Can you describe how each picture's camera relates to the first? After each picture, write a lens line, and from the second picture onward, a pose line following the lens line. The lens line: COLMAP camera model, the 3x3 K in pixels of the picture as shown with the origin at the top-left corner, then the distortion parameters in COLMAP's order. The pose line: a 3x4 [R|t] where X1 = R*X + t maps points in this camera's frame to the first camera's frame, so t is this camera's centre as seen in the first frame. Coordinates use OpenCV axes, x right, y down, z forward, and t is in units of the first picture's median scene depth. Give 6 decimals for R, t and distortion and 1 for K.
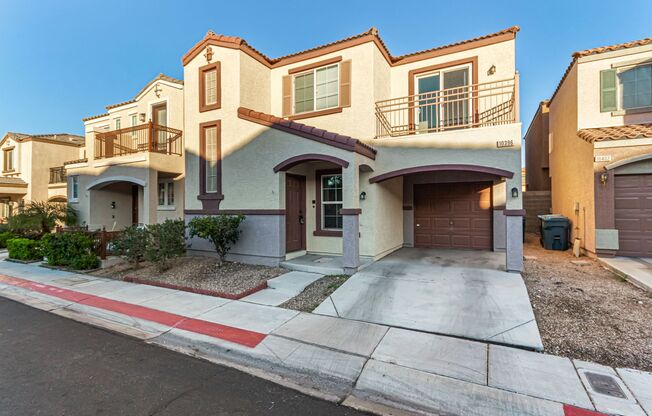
lens RADIAL K [[308.0, 0, 326.9], [0, 308.0, 207.2], [0, 0, 1]] dist [-0.013296, 0.000317]
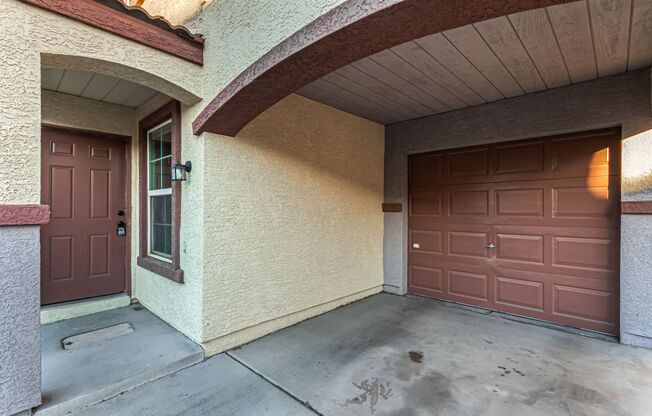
lens RADIAL K [[308.0, 0, 325.5], [0, 308.0, 208.6], [0, 0, 1]] dist [-0.013296, 0.000317]
pose [[0.963500, 0.005763, -0.267647, 0.324685], [-0.005663, 0.999983, 0.001145, 0.004771], [0.267649, 0.000412, 0.963516, 0.599618]]
